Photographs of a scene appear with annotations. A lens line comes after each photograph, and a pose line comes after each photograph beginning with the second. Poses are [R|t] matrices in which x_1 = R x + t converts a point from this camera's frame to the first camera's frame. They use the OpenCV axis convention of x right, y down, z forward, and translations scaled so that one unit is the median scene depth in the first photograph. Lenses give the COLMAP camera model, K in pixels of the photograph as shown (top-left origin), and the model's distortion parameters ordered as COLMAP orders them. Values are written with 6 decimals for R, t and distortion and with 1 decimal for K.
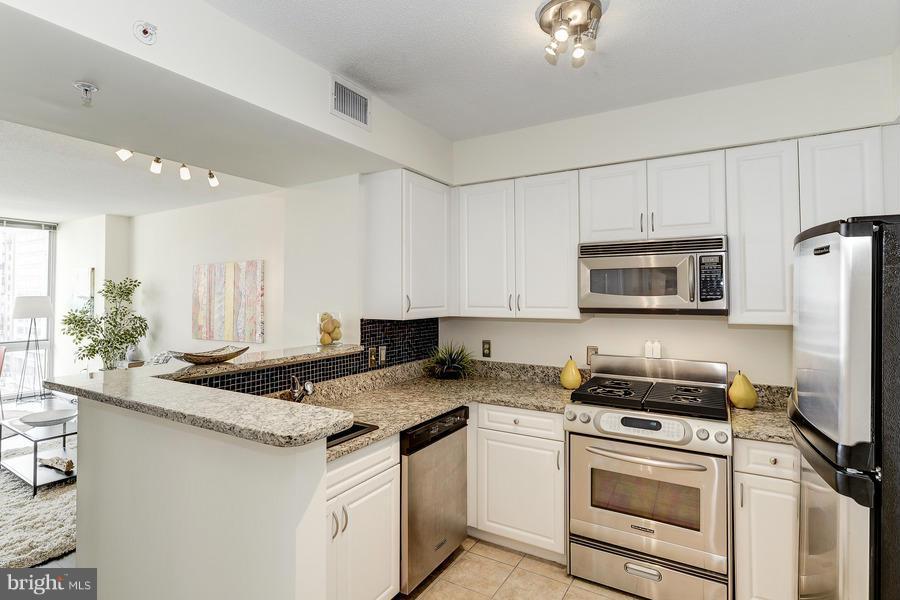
lens RADIAL K [[455.5, 0, 448.2], [0, 455.5, 285.5], [0, 0, 1]] dist [-0.004721, 0.000238]
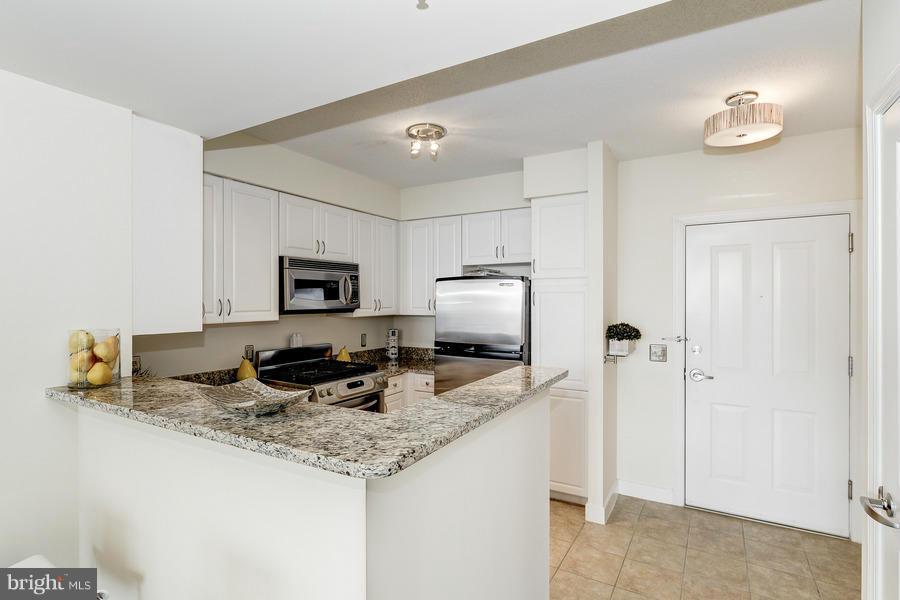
lens RADIAL K [[455.5, 0, 452.9], [0, 455.5, 301.7], [0, 0, 1]] dist [-0.004721, 0.000238]
pose [[-0.022093, -0.002580, 0.999753, -0.979341], [-0.022315, 0.999749, 0.002087, 0.015910], [-0.999507, -0.022263, -0.022145, 0.636967]]
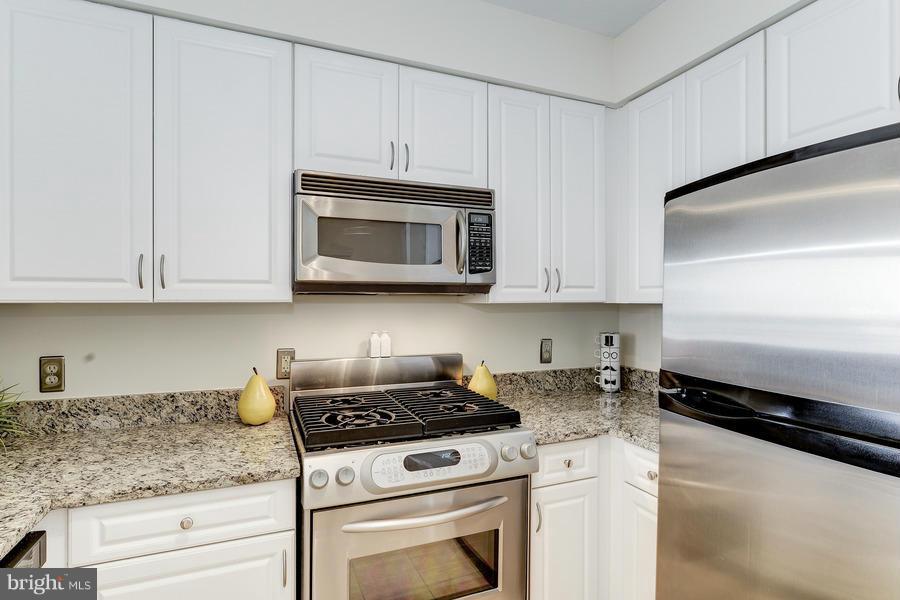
lens RADIAL K [[455.5, 0, 449.4], [0, 455.5, 299.3], [0, 0, 1]] dist [-0.004721, 0.000238]
pose [[0.599786, 0.003535, 0.800153, -0.060044], [-0.021136, 0.999711, 0.011426, 0.065789], [-0.799881, -0.023765, 0.599687, 0.540963]]
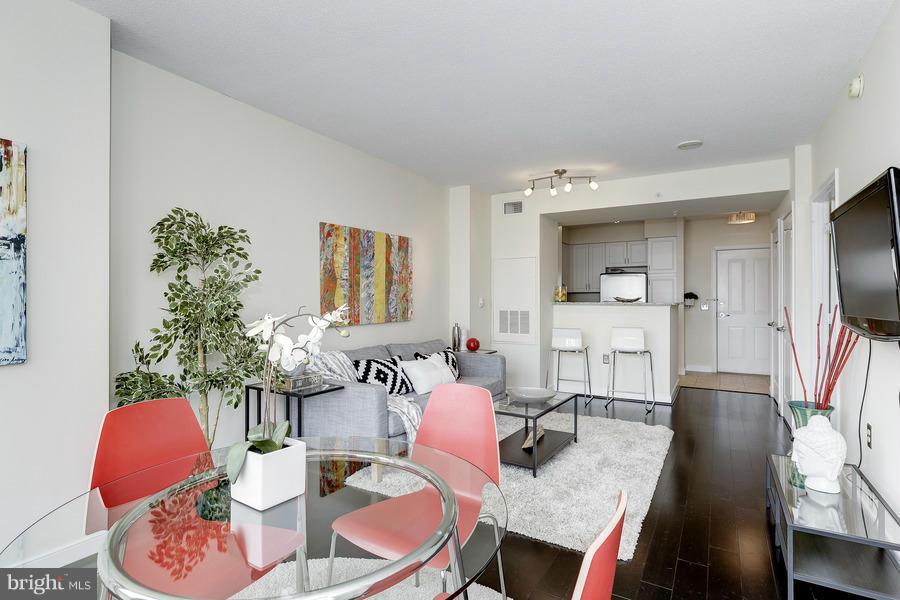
lens RADIAL K [[455.5, 0, 445.6], [0, 455.5, 296.4], [0, 0, 1]] dist [-0.004721, 0.000238]
pose [[-0.003502, 0.005514, 0.999979, -2.517118], [-0.024251, 0.999690, -0.005597, 0.136461], [-0.999700, -0.024270, -0.003367, 1.631720]]
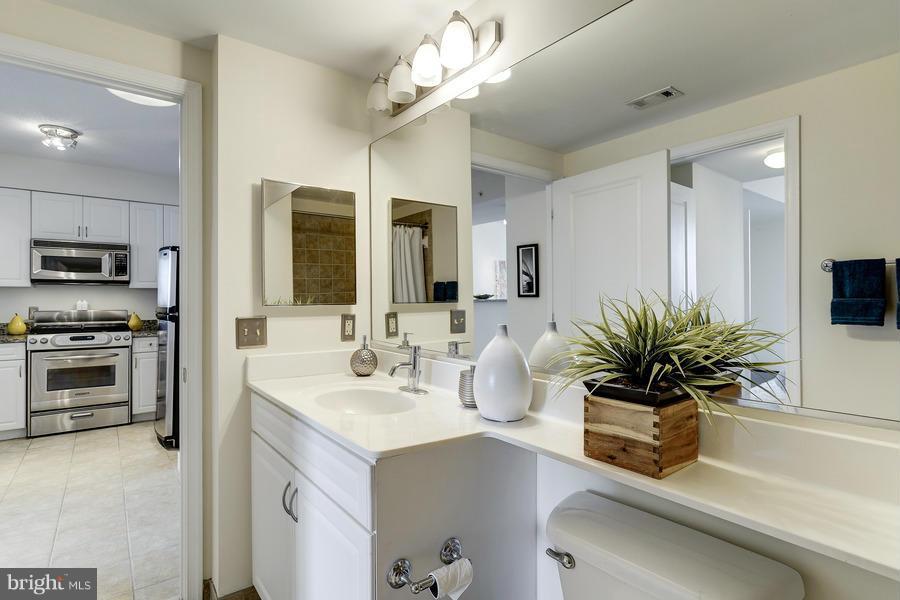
lens RADIAL K [[455.5, 0, 449.8], [0, 455.5, 294.6], [0, 0, 1]] dist [-0.004721, 0.000238]
pose [[0.360950, 0.007721, 0.932553, -0.709593], [-0.017902, 0.999839, -0.001349, 0.085798], [-0.932413, -0.016208, 0.361030, -0.997356]]
